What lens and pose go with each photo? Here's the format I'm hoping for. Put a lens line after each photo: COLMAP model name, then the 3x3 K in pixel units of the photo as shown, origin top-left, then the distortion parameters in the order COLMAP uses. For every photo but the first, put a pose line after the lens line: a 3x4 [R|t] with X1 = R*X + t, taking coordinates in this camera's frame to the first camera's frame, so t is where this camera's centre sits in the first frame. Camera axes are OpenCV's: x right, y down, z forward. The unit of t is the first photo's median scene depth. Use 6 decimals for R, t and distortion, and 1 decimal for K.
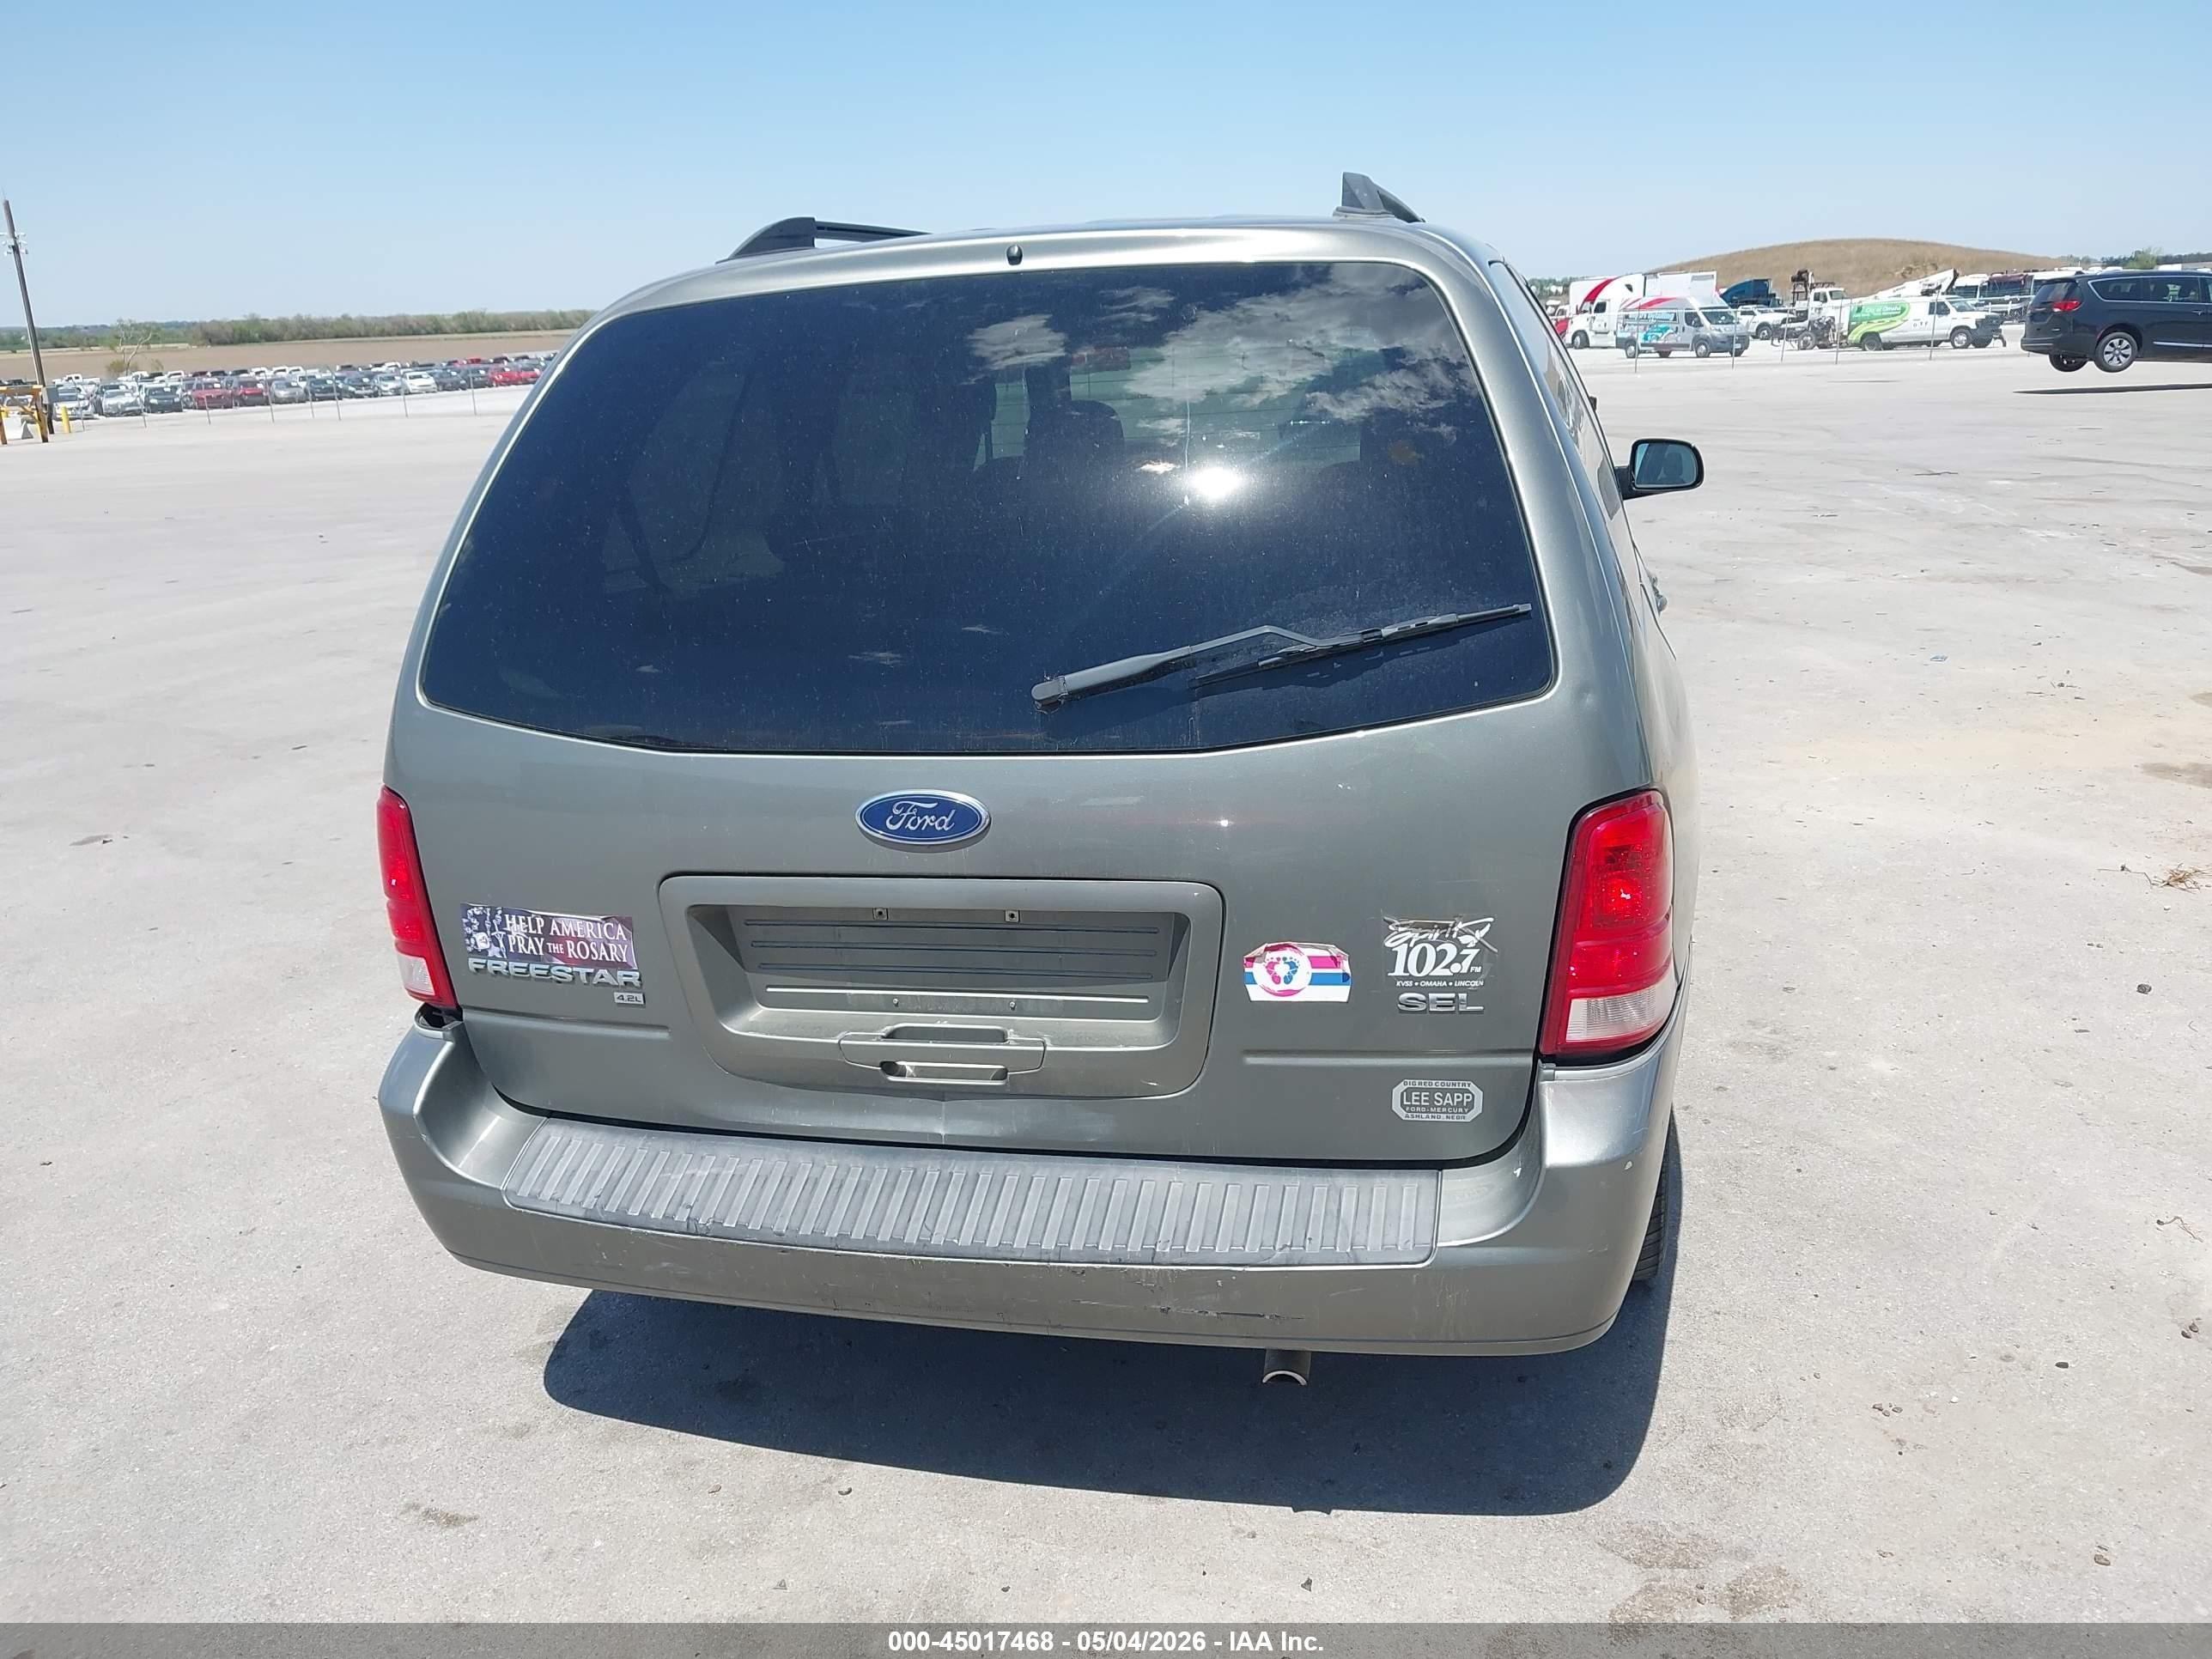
lens RADIAL K [[1781.2, 0, 1104.4], [0, 1781.2, 835.6], [0, 0, 1]] dist [0.018130, -0.018922]
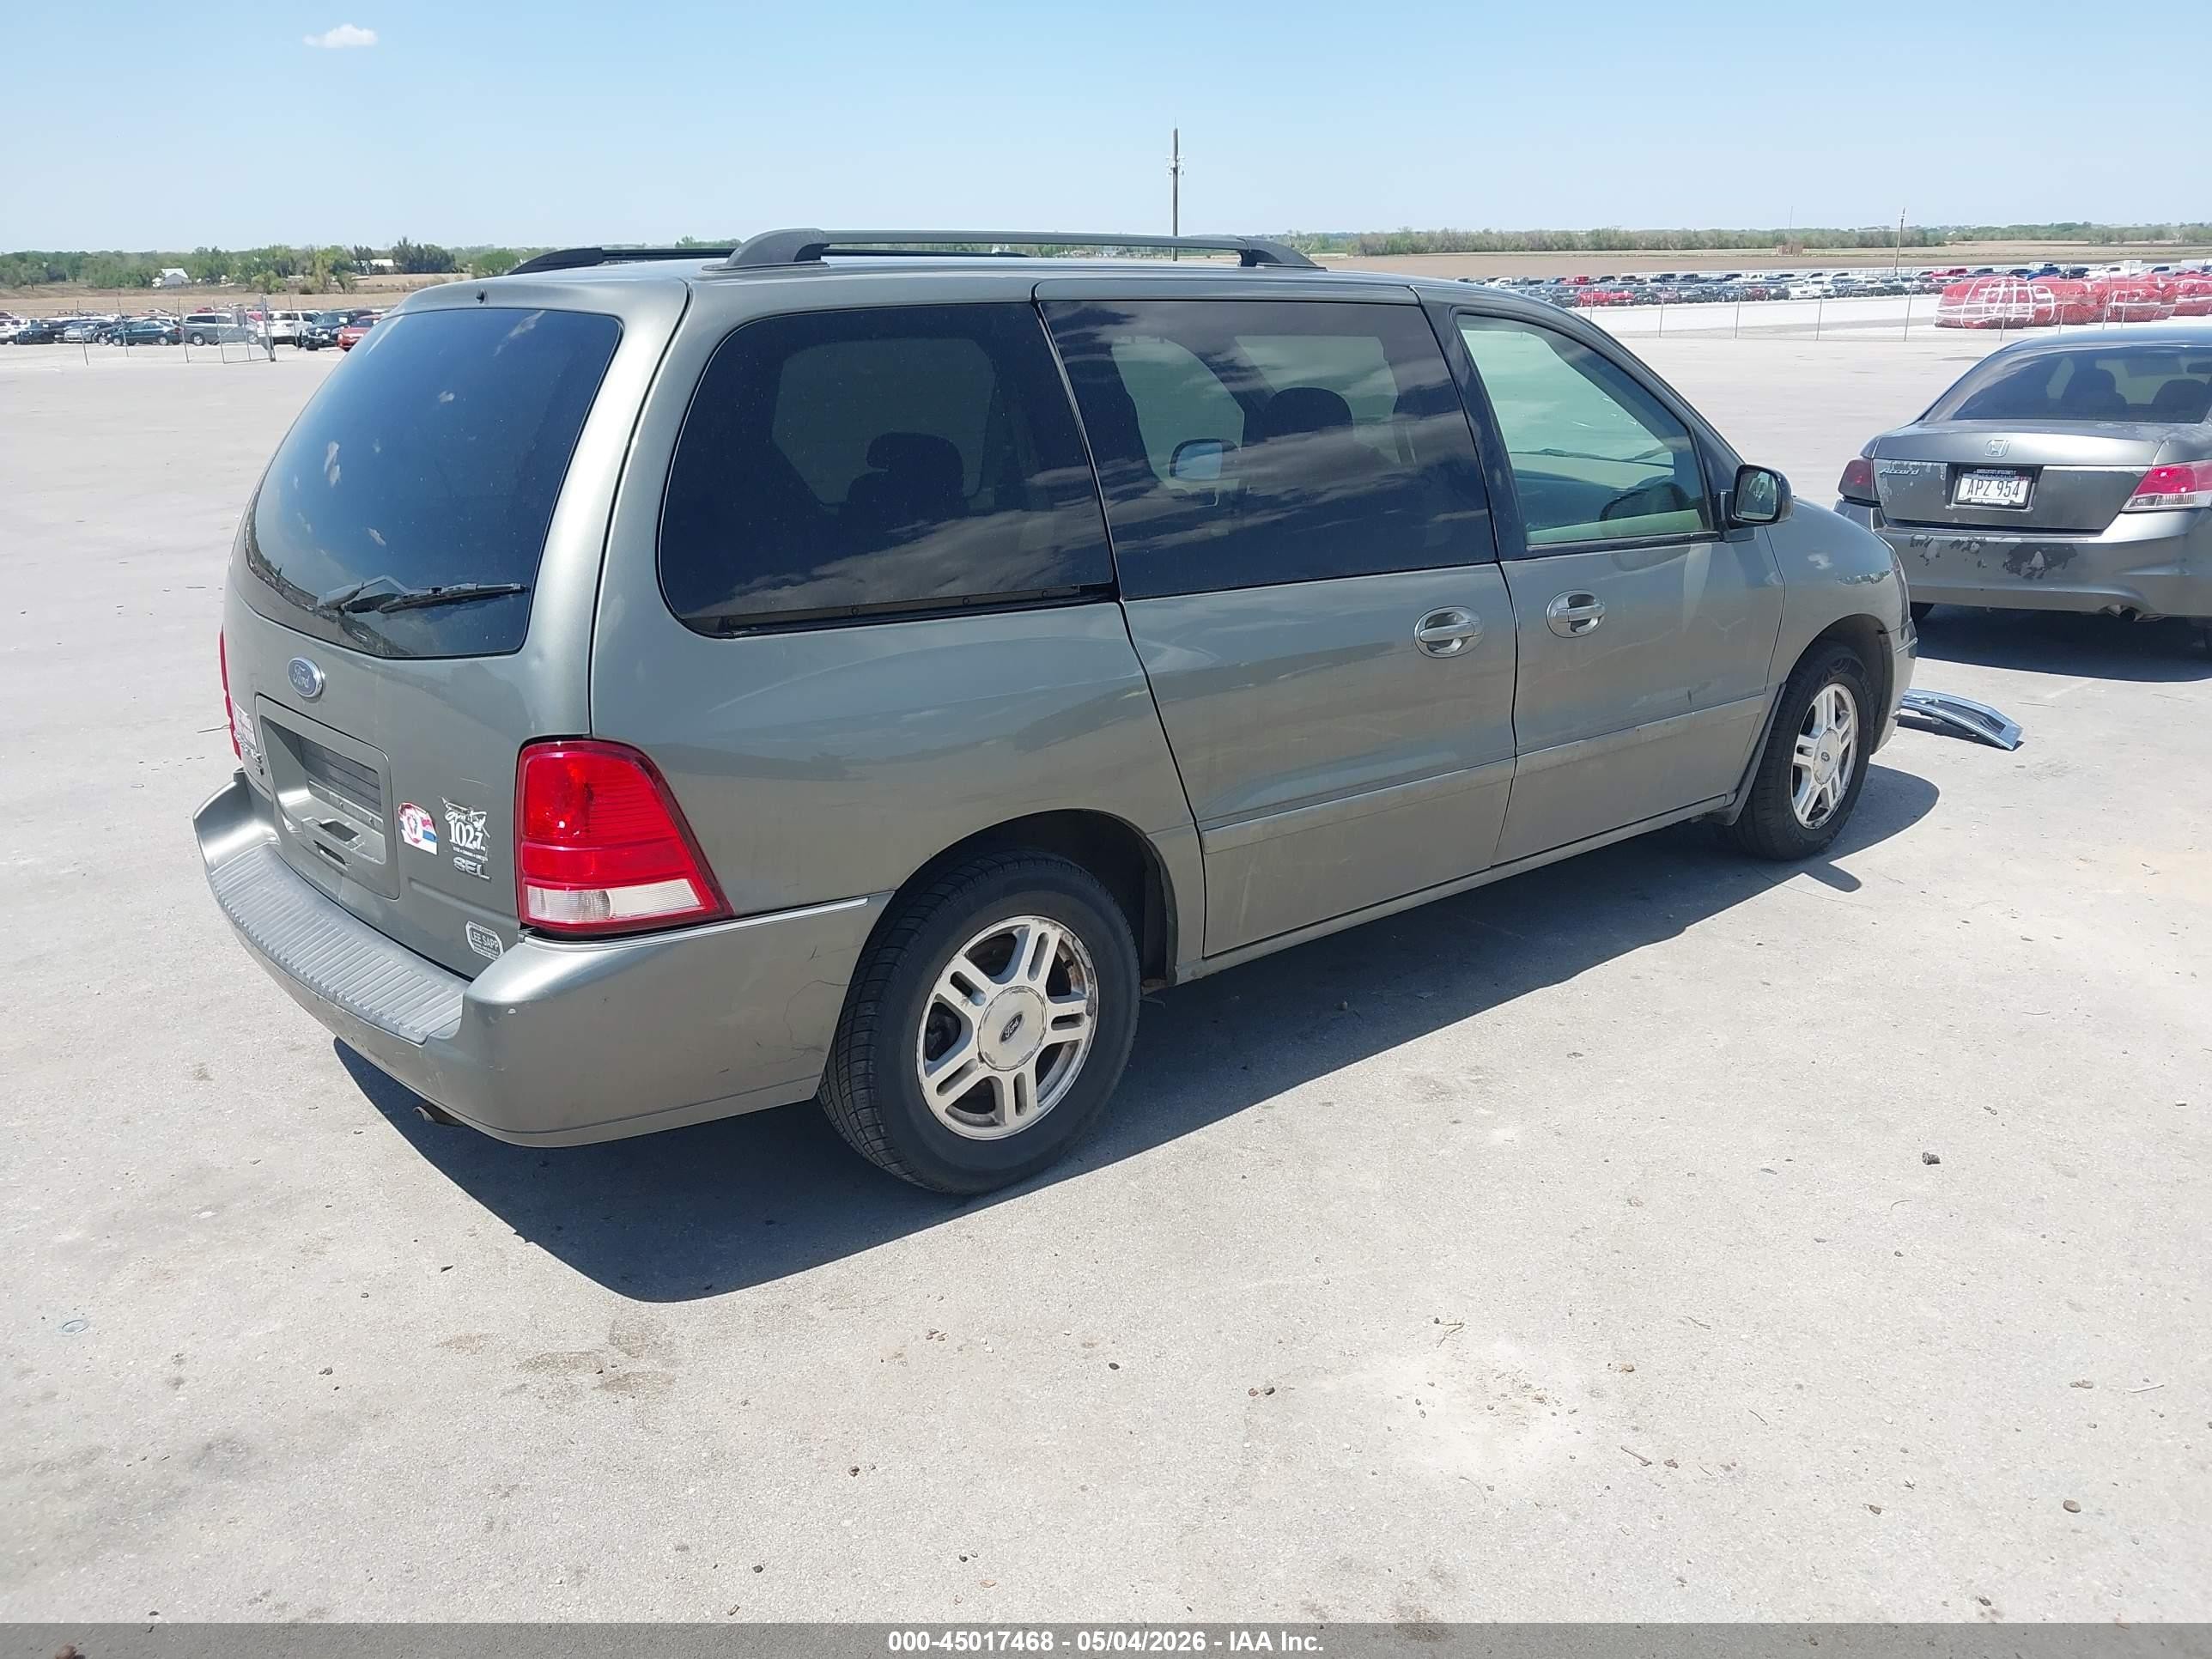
lens RADIAL K [[1781.2, 0, 1102.6], [0, 1781.2, 820.3], [0, 0, 1]] dist [0.018130, -0.018922]
pose [[0.822258, 0.200055, -0.532795, 0.760760], [-0.181316, 0.979484, 0.087955, -0.087713], [0.539460, 0.024283, 0.841661, 0.060880]]
